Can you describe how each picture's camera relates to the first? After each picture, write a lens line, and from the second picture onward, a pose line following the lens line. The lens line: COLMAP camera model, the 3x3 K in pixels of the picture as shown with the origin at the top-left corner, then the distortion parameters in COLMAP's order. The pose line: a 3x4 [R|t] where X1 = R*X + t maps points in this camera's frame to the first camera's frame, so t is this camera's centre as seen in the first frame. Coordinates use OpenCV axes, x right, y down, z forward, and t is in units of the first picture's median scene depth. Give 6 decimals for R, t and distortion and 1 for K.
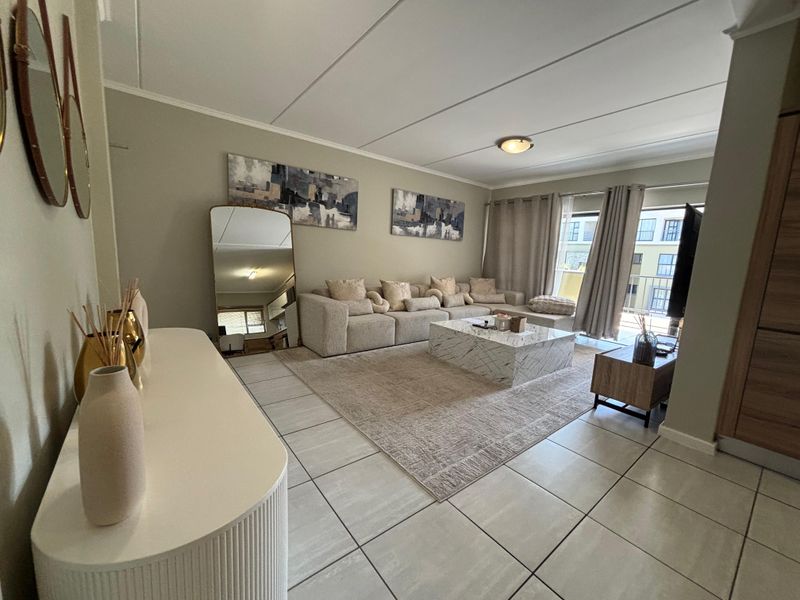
lens RADIAL K [[315.9, 0, 404.4], [0, 315.9, 302.7], [0, 0, 1]] dist [-0.009461, -0.000428]
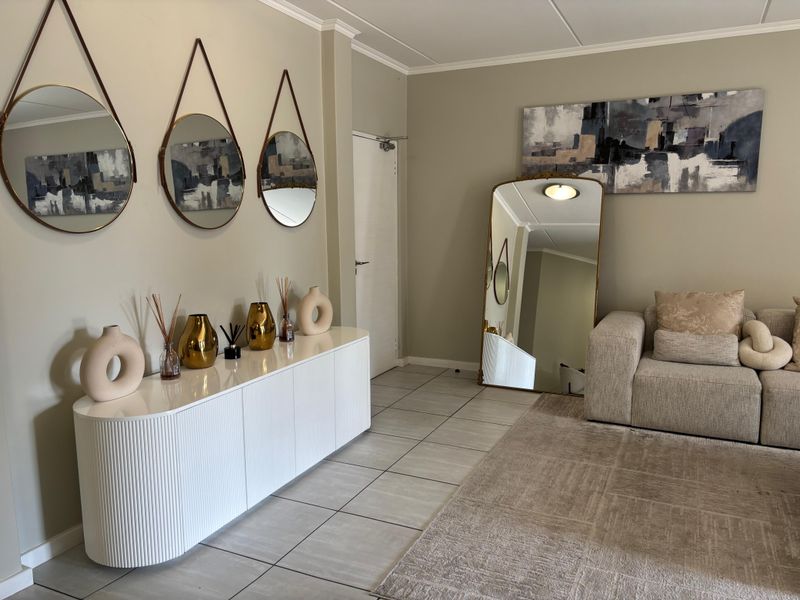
lens RADIAL K [[607.5, 0, 400.6], [0, 607.5, 303.7], [0, 0, 1]] dist [0.022045, -0.007940]
pose [[0.429618, 0.082259, -0.899256, 0.566875], [-0.104241, 0.993703, 0.041097, -0.050894], [0.896974, 0.076083, 0.435487, 0.153621]]
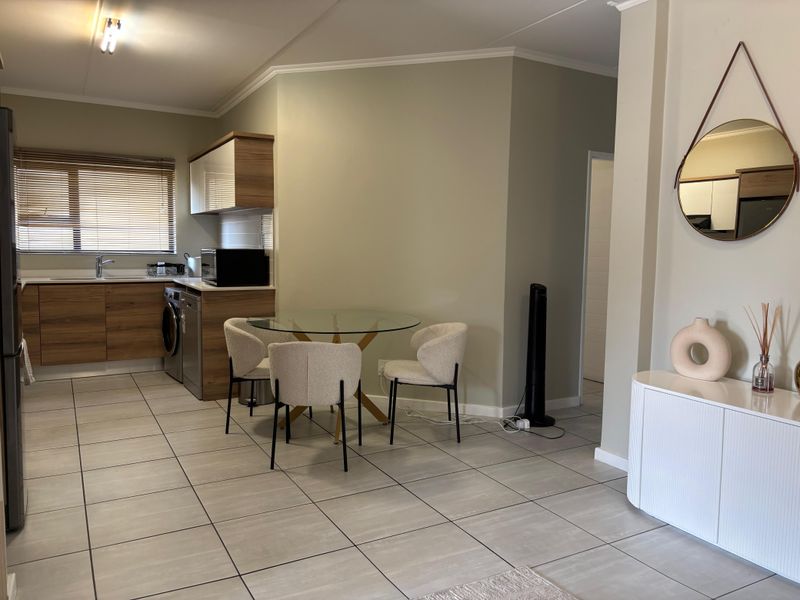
lens RADIAL K [[607.5, 0, 401.0], [0, 607.5, 298.1], [0, 0, 1]] dist [0.022045, -0.007940]
pose [[-0.982144, -0.083444, 0.168614, 0.087156], [-0.044808, 0.974216, 0.221122, -0.146591], [-0.182718, 0.209618, -0.960559, 0.979673]]
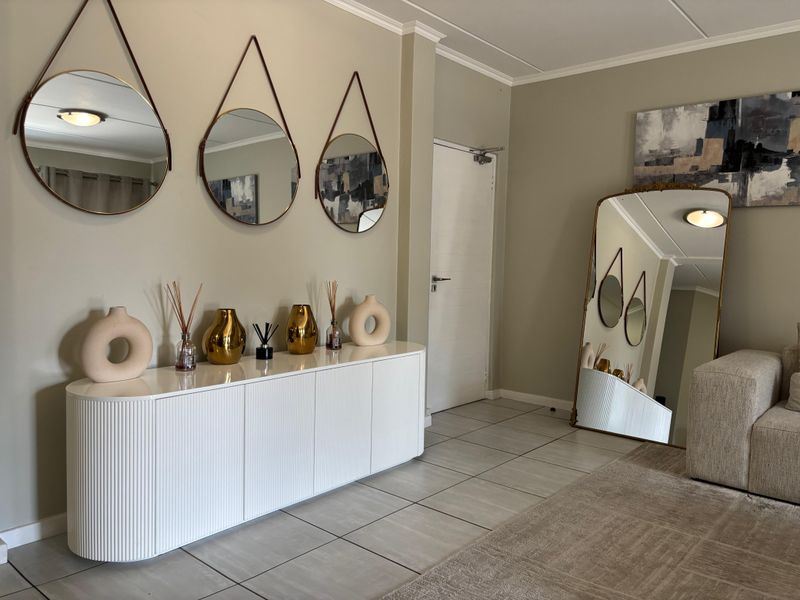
lens RADIAL K [[607.5, 0, 398.7], [0, 607.5, 296.3], [0, 0, 1]] dist [0.022045, -0.007940]
pose [[0.175112, 0.017367, -0.984395, 0.532314], [-0.155879, 0.987722, -0.010303, -0.017524], [0.972130, 0.155251, 0.175669, 0.340179]]
